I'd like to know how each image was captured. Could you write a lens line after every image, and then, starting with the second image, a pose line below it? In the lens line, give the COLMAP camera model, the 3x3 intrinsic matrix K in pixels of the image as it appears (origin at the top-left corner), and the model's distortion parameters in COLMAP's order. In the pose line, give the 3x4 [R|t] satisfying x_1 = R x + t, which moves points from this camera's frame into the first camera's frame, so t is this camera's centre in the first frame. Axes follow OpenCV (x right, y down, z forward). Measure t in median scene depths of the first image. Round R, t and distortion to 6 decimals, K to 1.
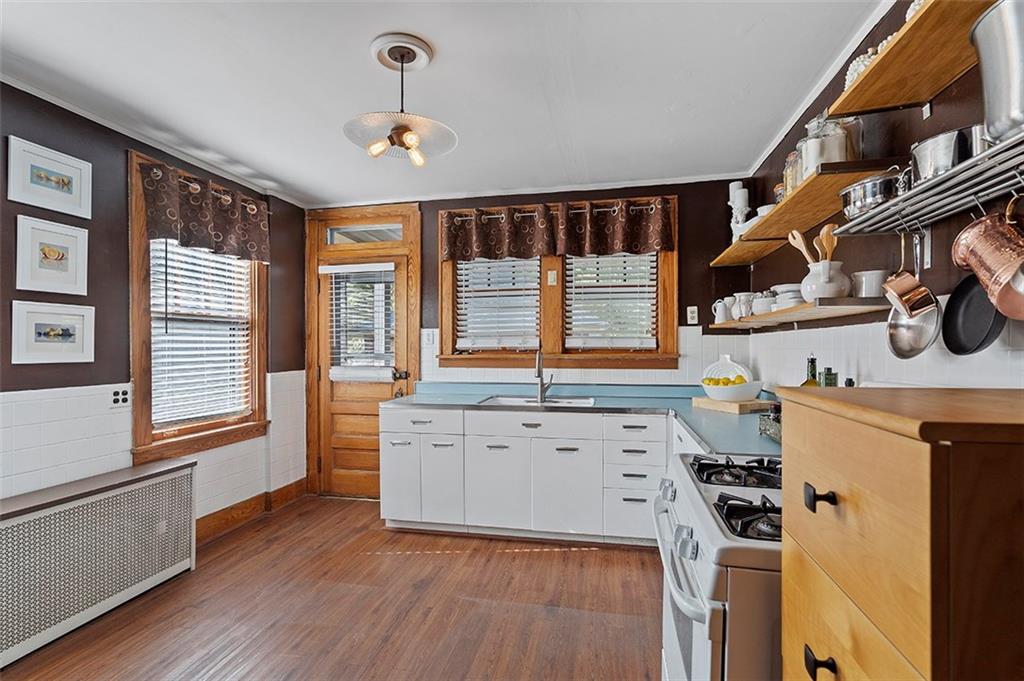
lens RADIAL K [[474.2, 0, 516.9], [0, 474.2, 347.9], [0, 0, 1]] dist [0.017896, 0.000511]
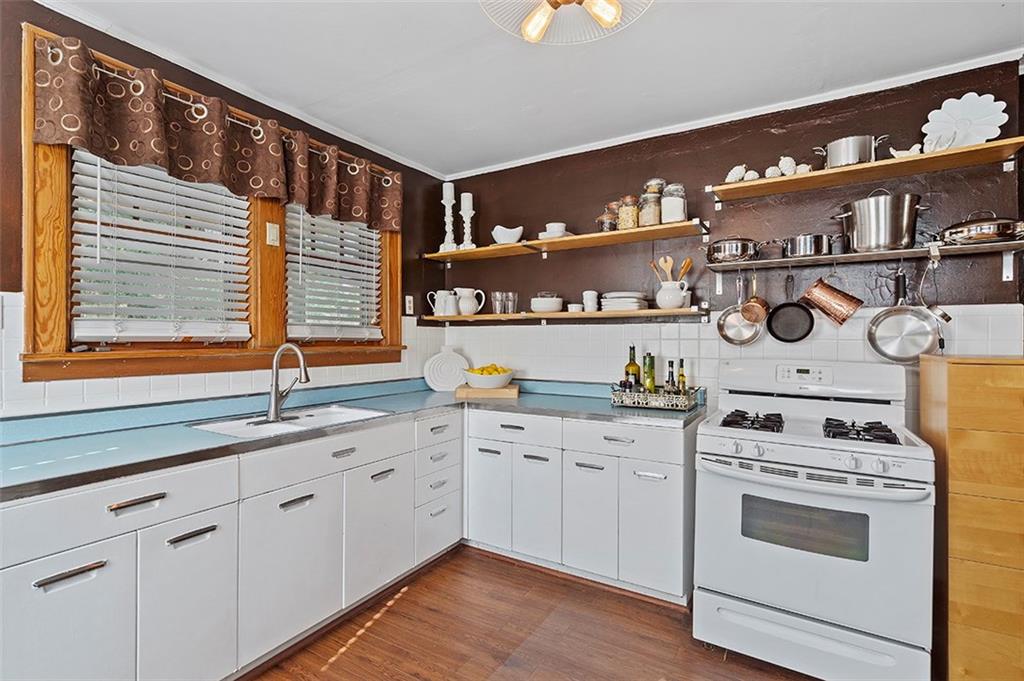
lens RADIAL K [[474.2, 0, 513.2], [0, 474.2, 336.3], [0, 0, 1]] dist [0.017896, 0.000511]
pose [[0.364957, 0.007875, 0.930991, -0.444608], [-0.001850, 0.999968, -0.007733, 0.001301], [-0.931023, 0.001099, 0.364960, 0.455959]]
